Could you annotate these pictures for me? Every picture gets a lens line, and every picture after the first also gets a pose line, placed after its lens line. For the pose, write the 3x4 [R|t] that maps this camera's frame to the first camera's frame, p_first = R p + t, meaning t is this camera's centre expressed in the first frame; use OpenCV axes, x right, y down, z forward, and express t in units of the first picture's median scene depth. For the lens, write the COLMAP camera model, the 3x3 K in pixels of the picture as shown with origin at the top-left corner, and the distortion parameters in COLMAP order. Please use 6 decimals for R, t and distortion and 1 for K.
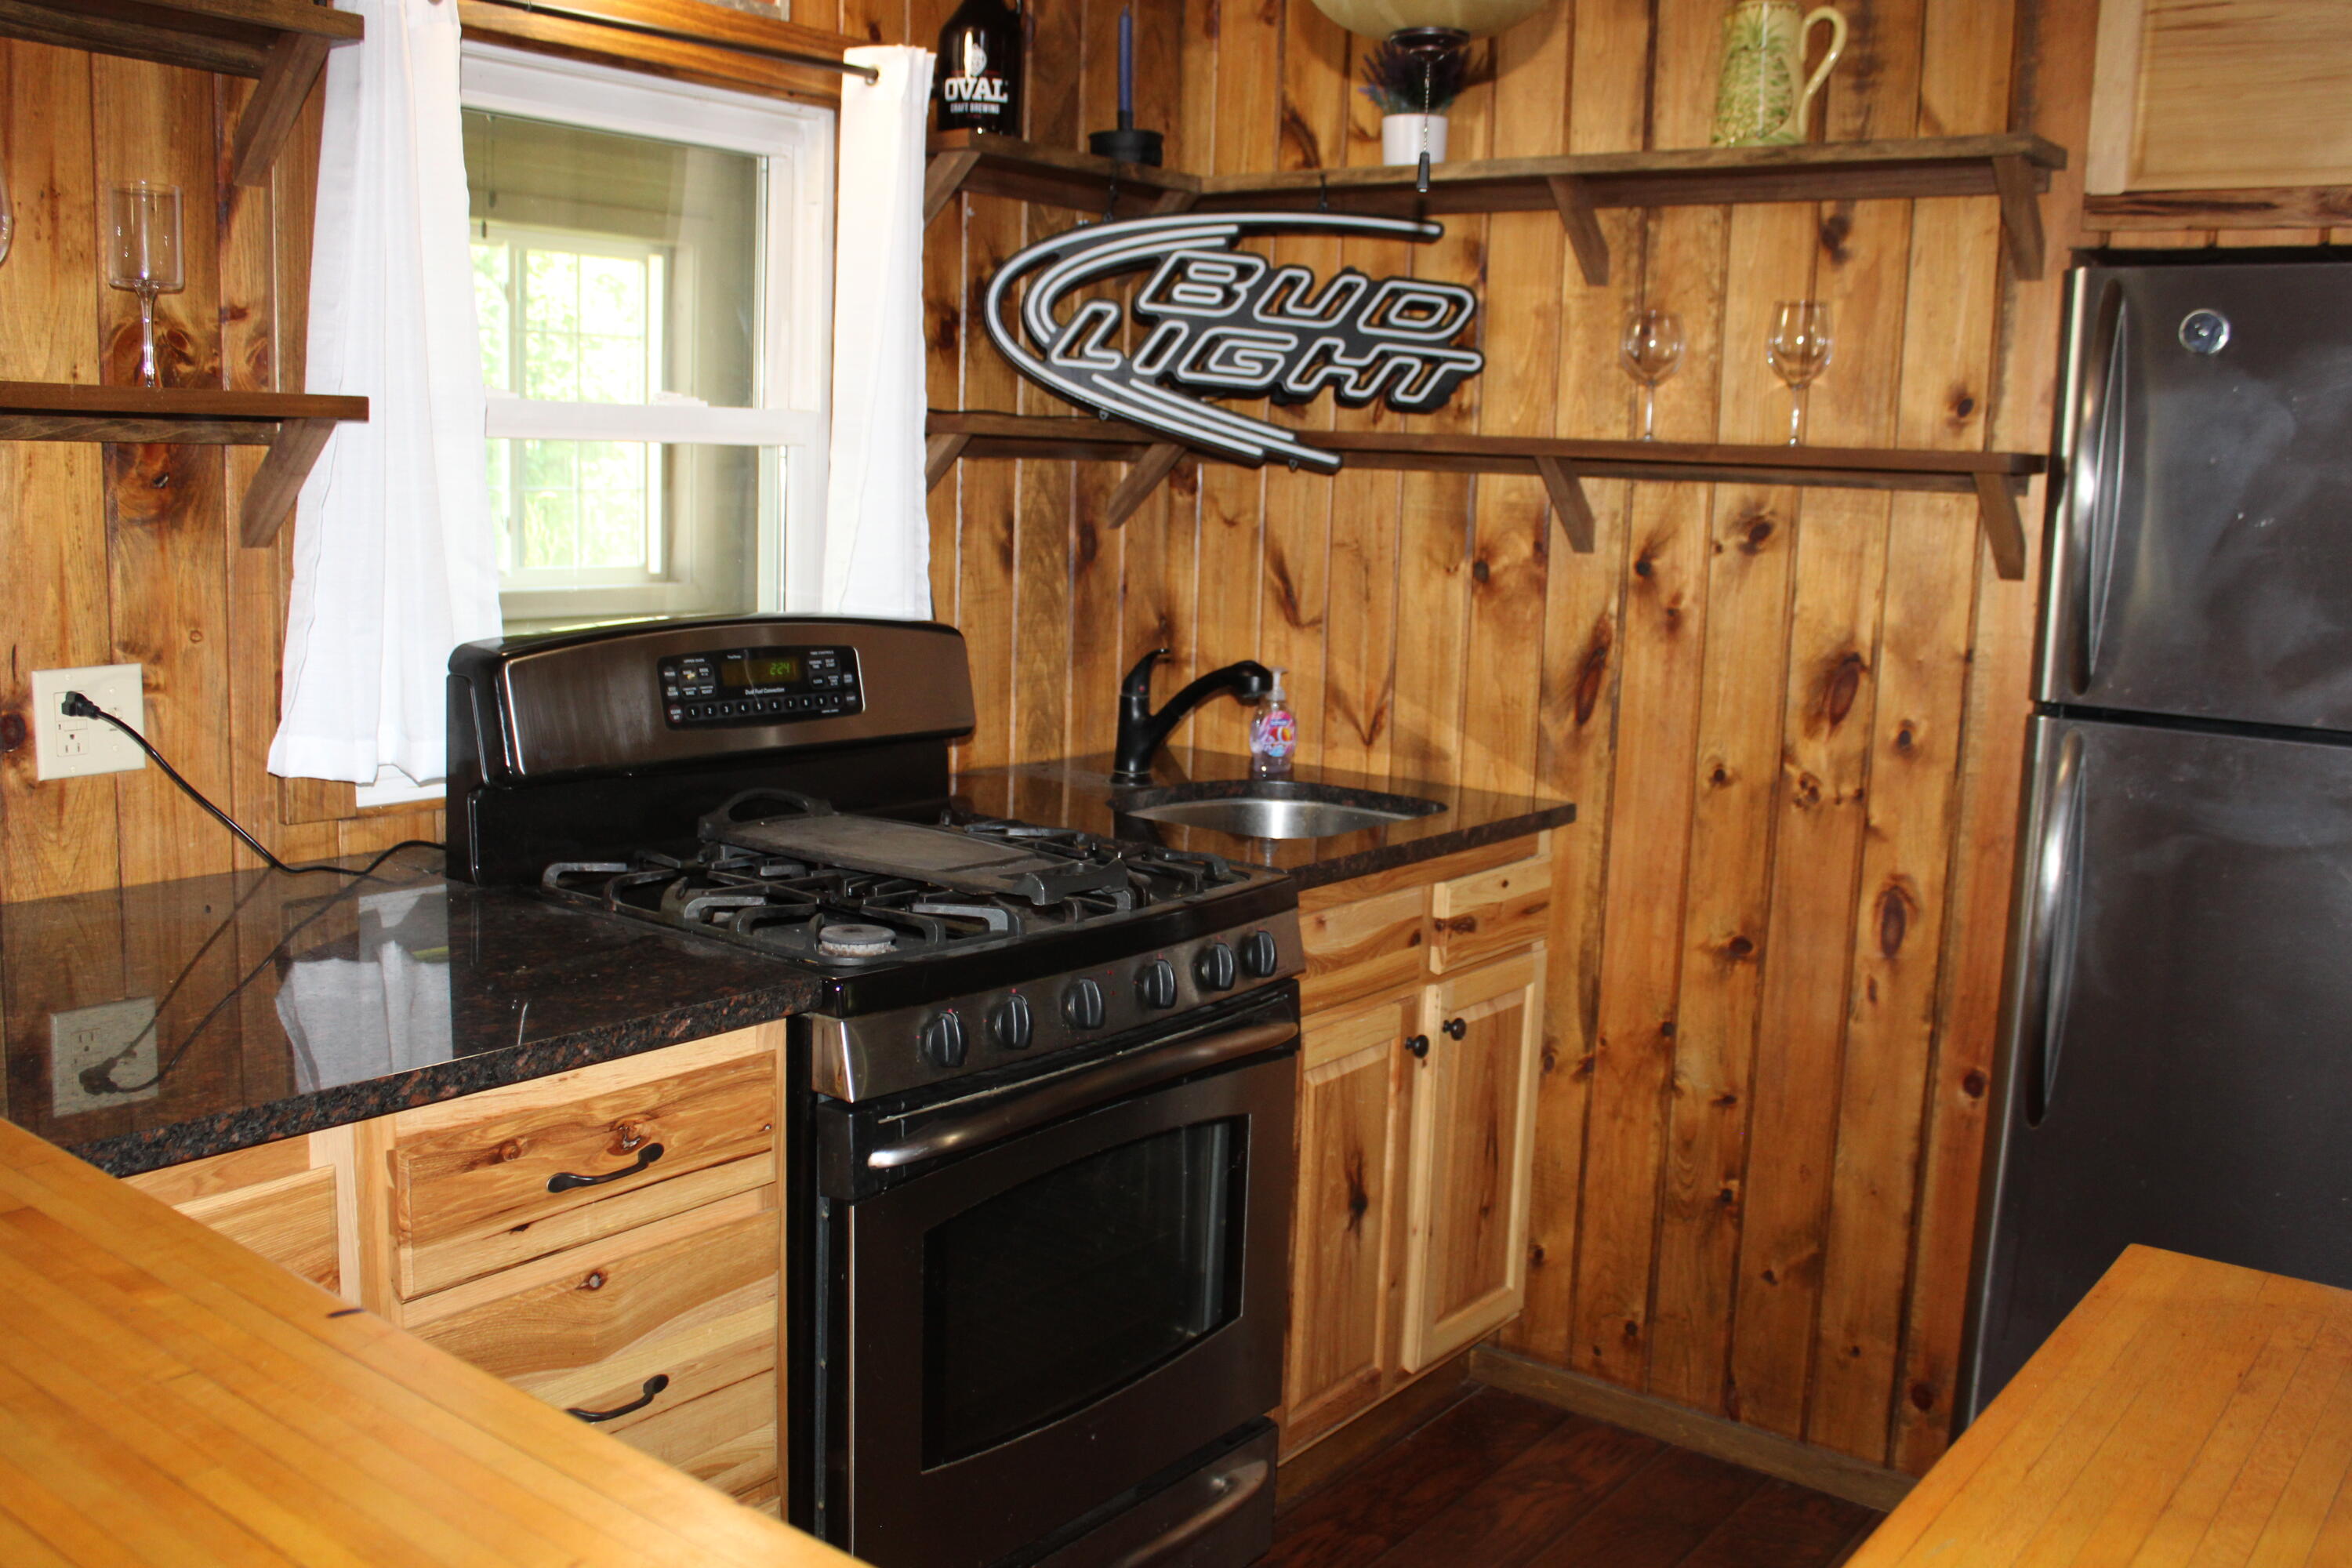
lens RADIAL K [[2112.5, 0, 1176.0], [0, 2112.5, 784.0], [0, 0, 1]] dist [-0.148234, 0.174597]
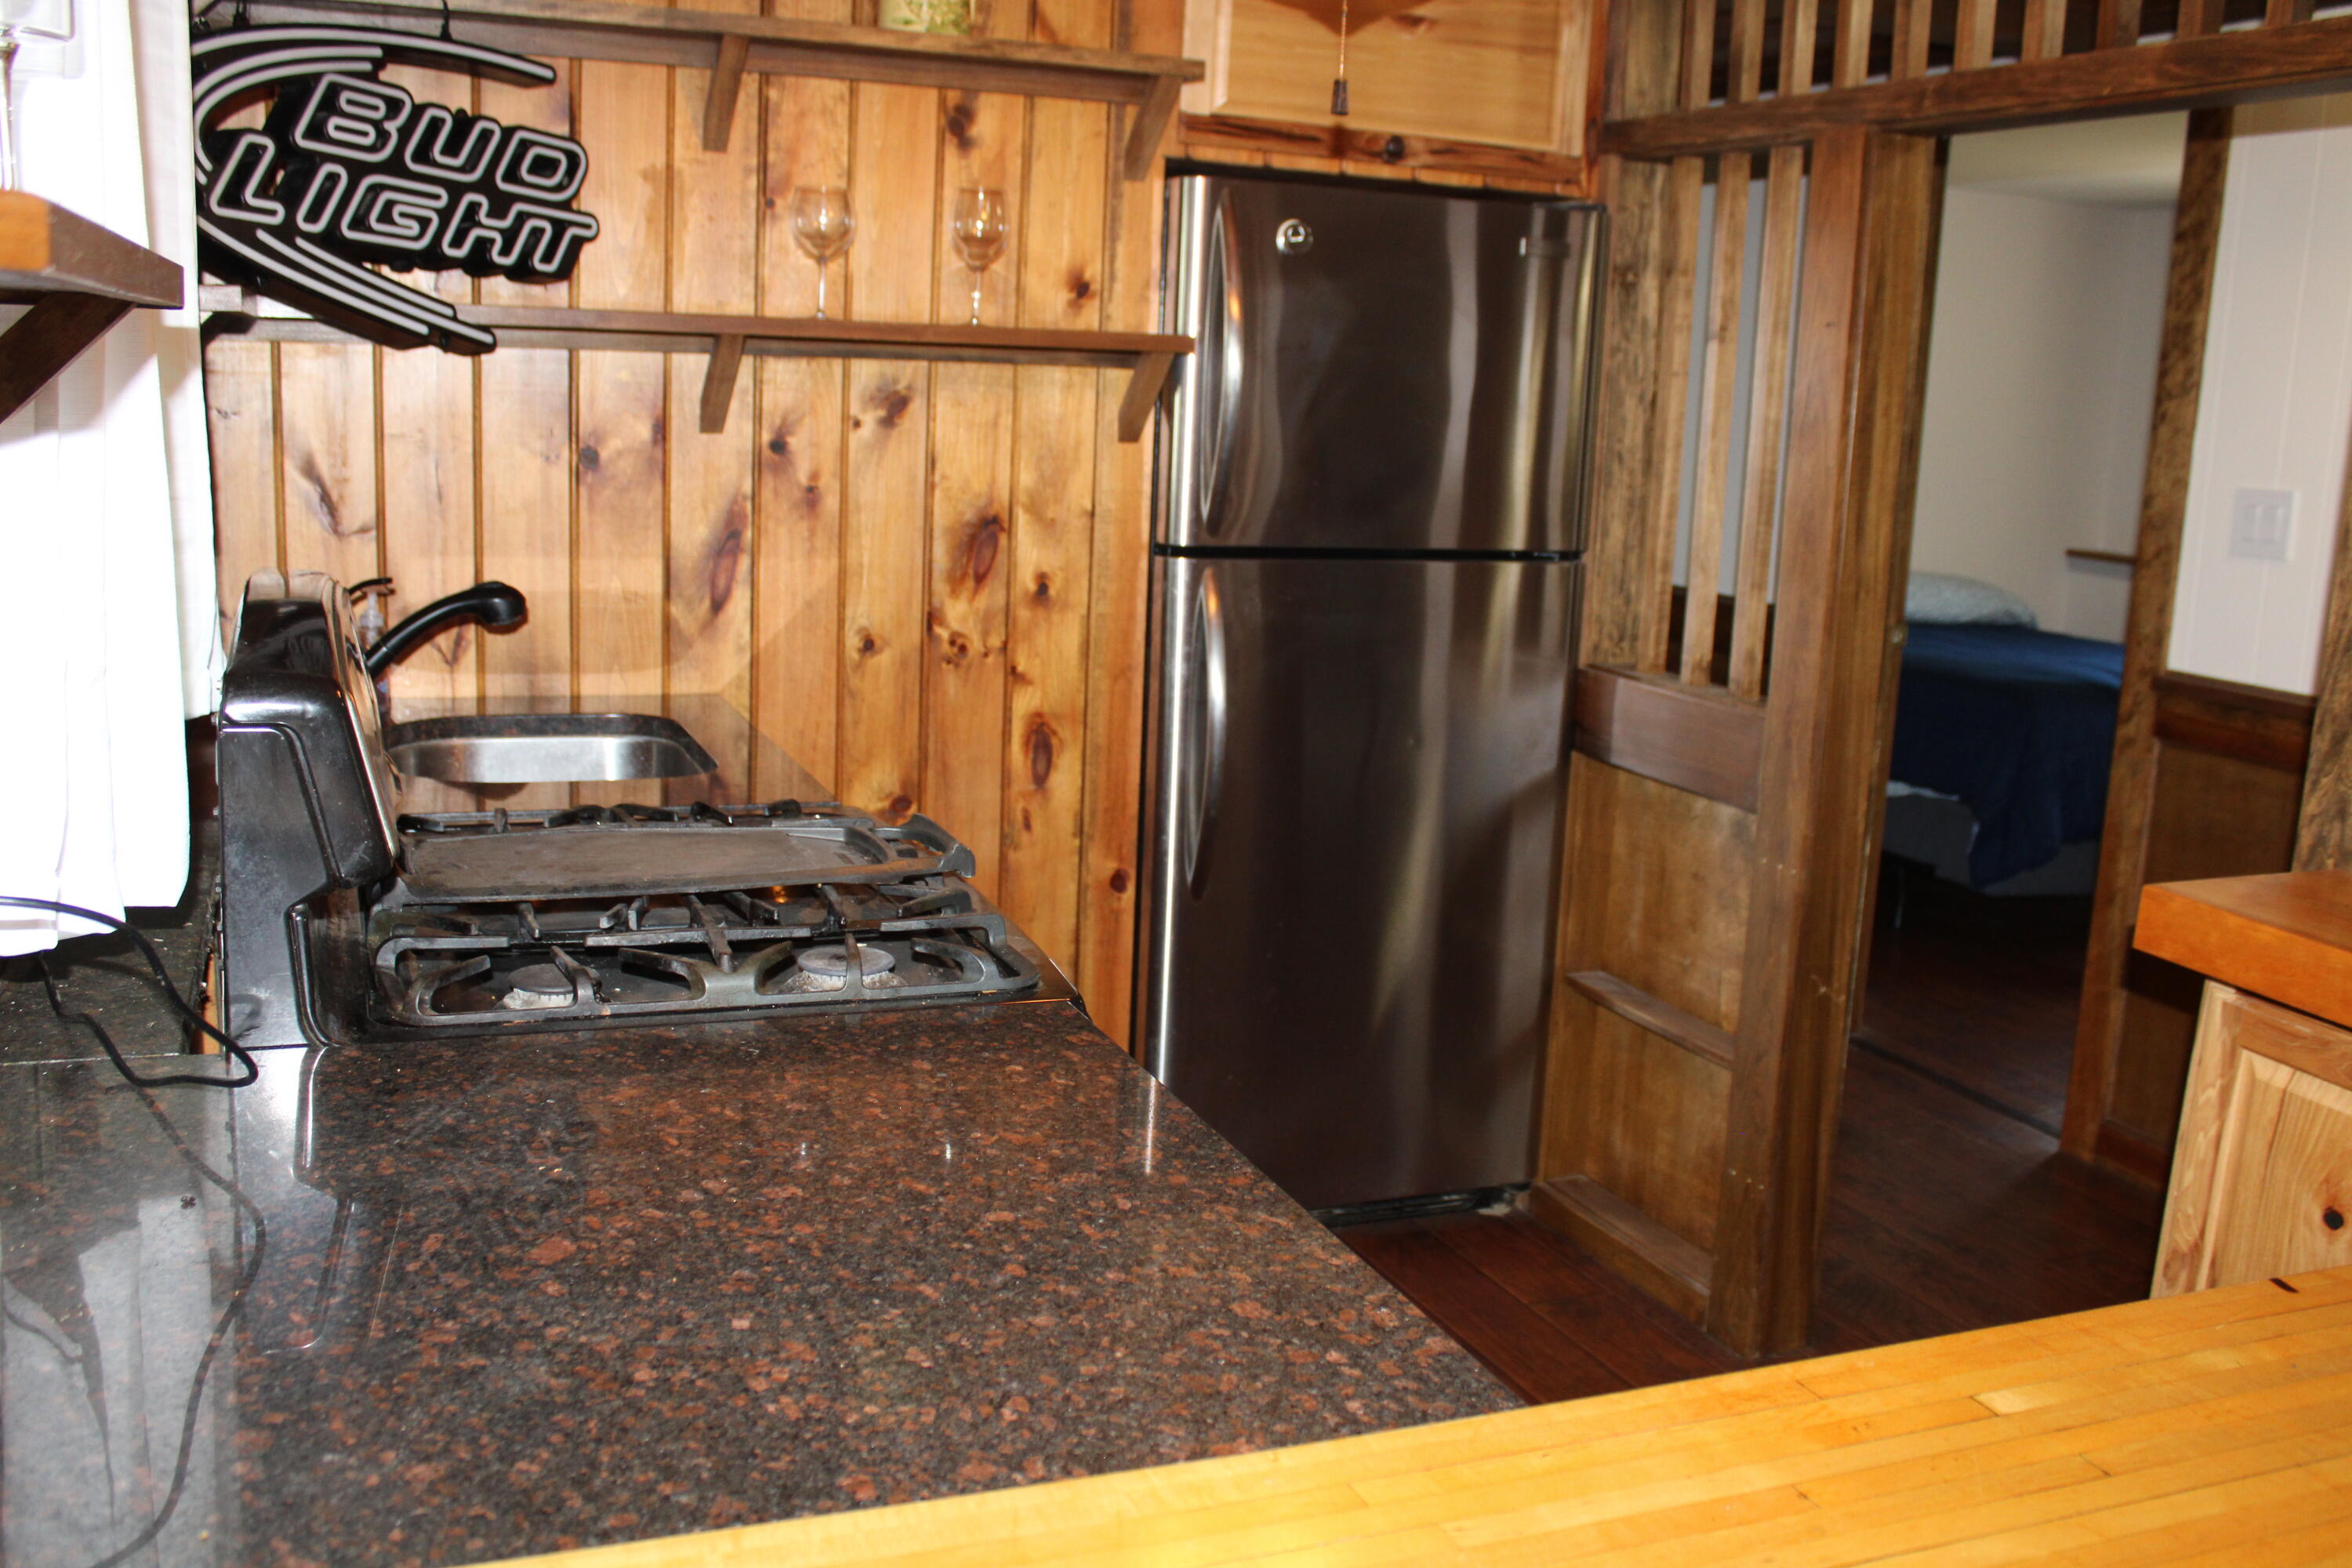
lens RADIAL K [[2112.5, 0, 1176.0], [0, 2112.5, 784.0], [0, 0, 1]] dist [-0.148234, 0.174597]
pose [[0.517492, -0.178103, 0.836947, -0.550678], [0.102435, 0.983959, 0.146051, -0.074045], [-0.849535, 0.010152, 0.527435, 0.335348]]
